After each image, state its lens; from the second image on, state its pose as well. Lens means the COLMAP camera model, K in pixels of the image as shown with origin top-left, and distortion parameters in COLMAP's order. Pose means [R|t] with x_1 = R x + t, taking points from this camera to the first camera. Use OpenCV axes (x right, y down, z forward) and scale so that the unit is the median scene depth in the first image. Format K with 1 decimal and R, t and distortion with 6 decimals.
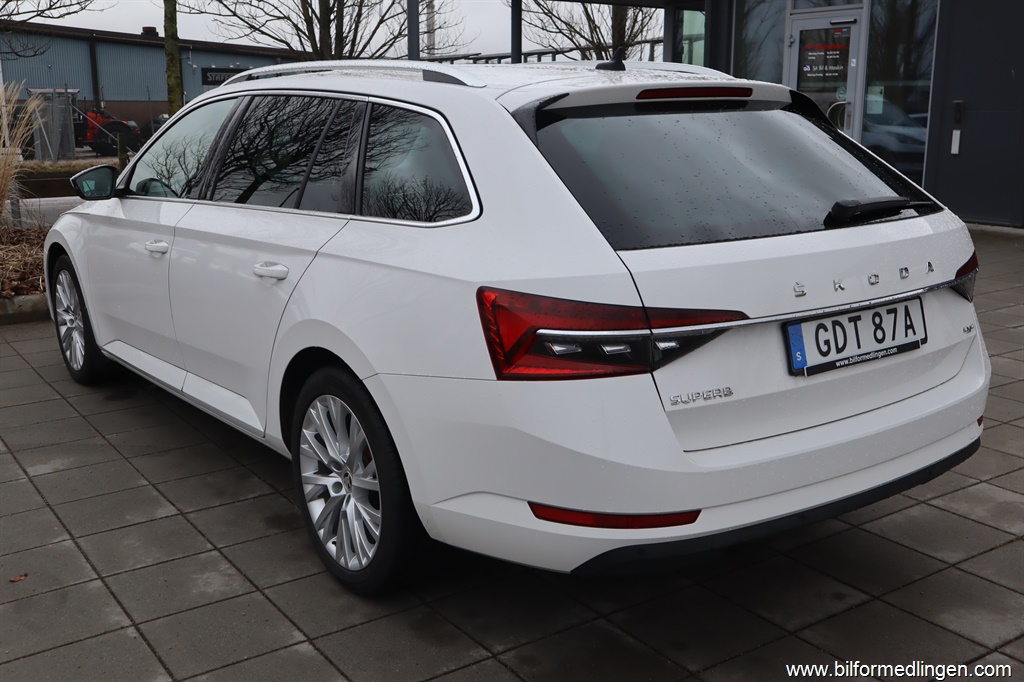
lens RADIAL K [[1072.3, 0, 517.2], [0, 1072.3, 343.9], [0, 0, 1]] dist [-0.000366, 0.026133]
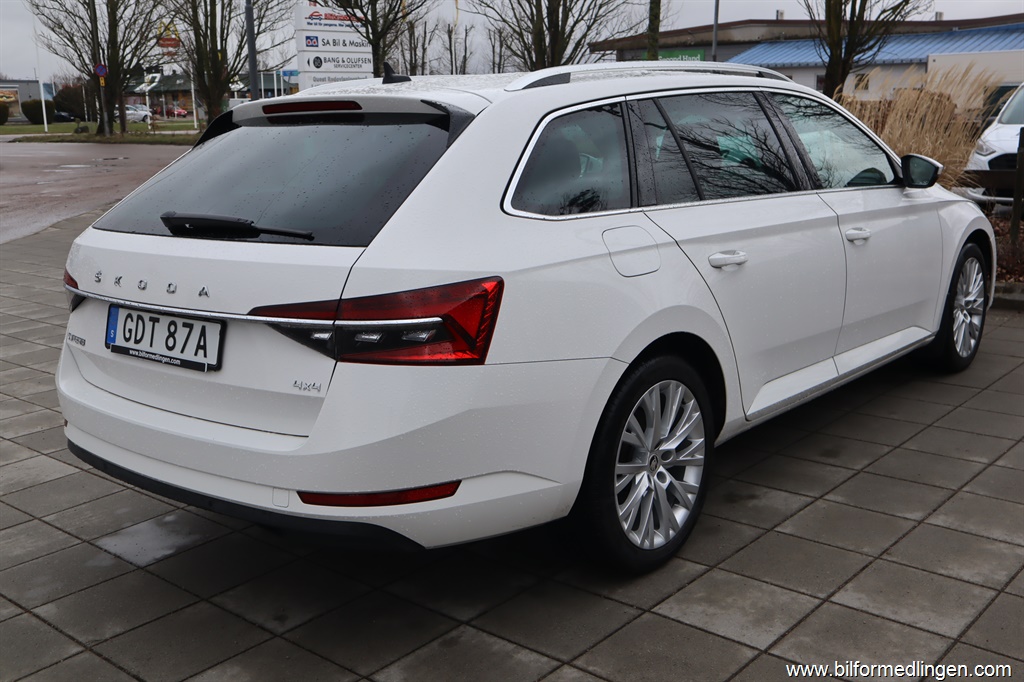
lens RADIAL K [[1038.9, 0, 508.2], [0, 1038.9, 353.5], [0, 0, 1]] dist [-0.008101, 0.024635]
pose [[0.242814, 0.219750, -0.944855, 1.380031], [-0.190292, 0.965871, 0.175735, -0.239430], [0.951226, 0.137128, 0.276344, 1.034949]]
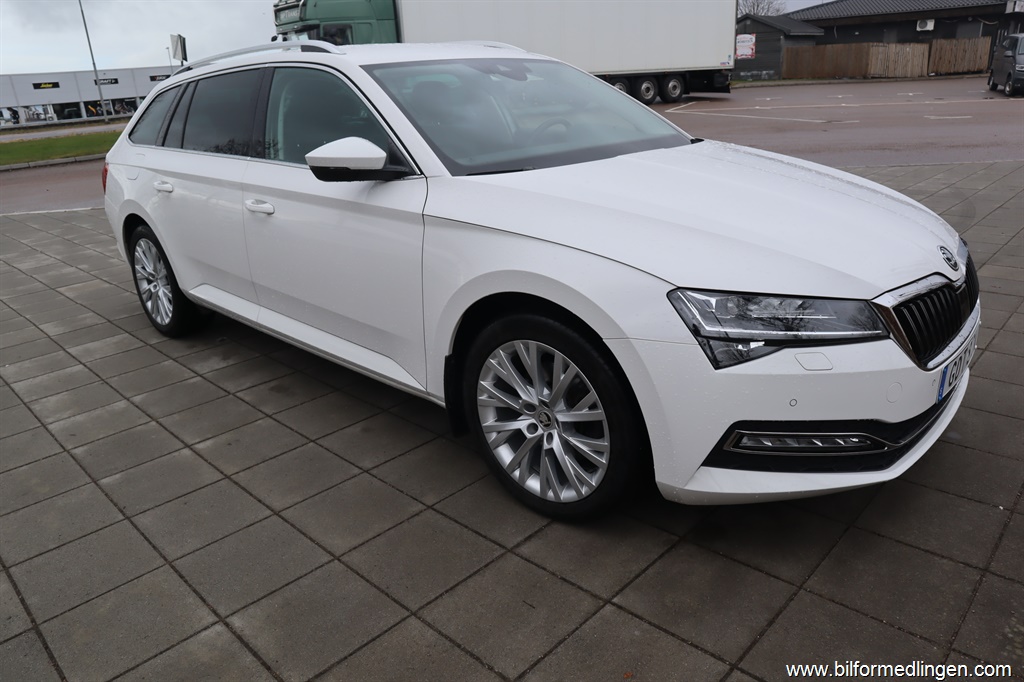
lens RADIAL K [[716.8, 0, 511.3], [0, 716.8, 335.5], [0, 0, 1]] dist [-0.114212, 0.059333]
pose [[-0.978753, 0.114586, -0.170038, -0.125306], [0.005740, 0.844265, 0.535895, -0.646456], [0.204963, 0.523533, -0.826984, 2.983649]]
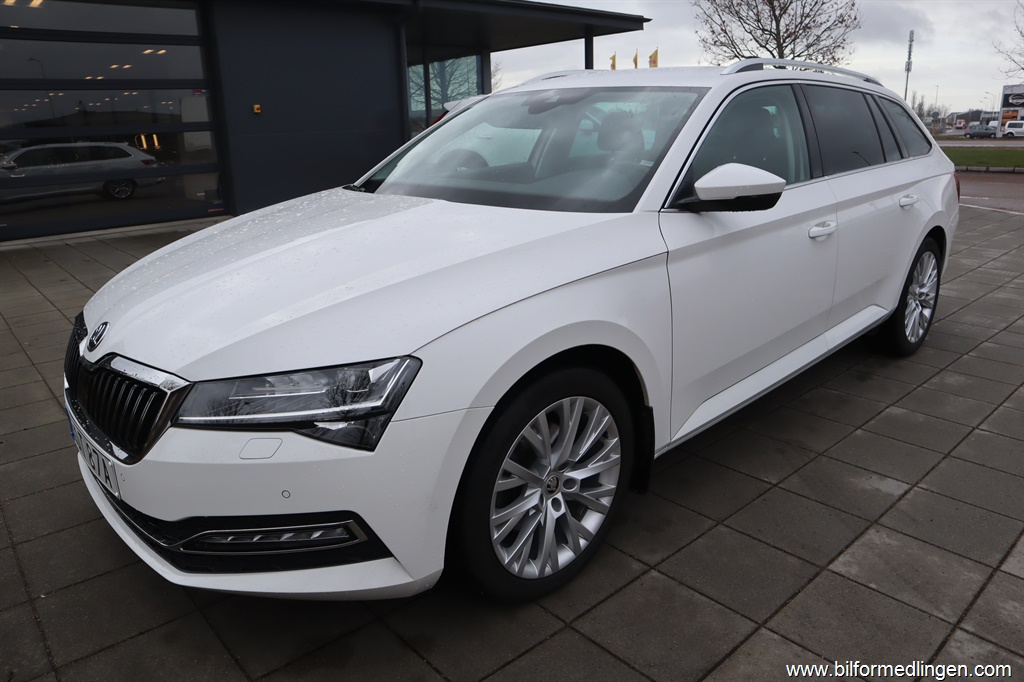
lens RADIAL K [[716.8, 0, 511.3], [0, 716.8, 335.5], [0, 0, 1]] dist [-0.114212, 0.059333]
pose [[-0.121969, -0.273639, 0.954068, -1.459758], [0.244997, 0.923199, 0.296107, -0.404063], [-0.961821, 0.269860, -0.045561, 2.036002]]
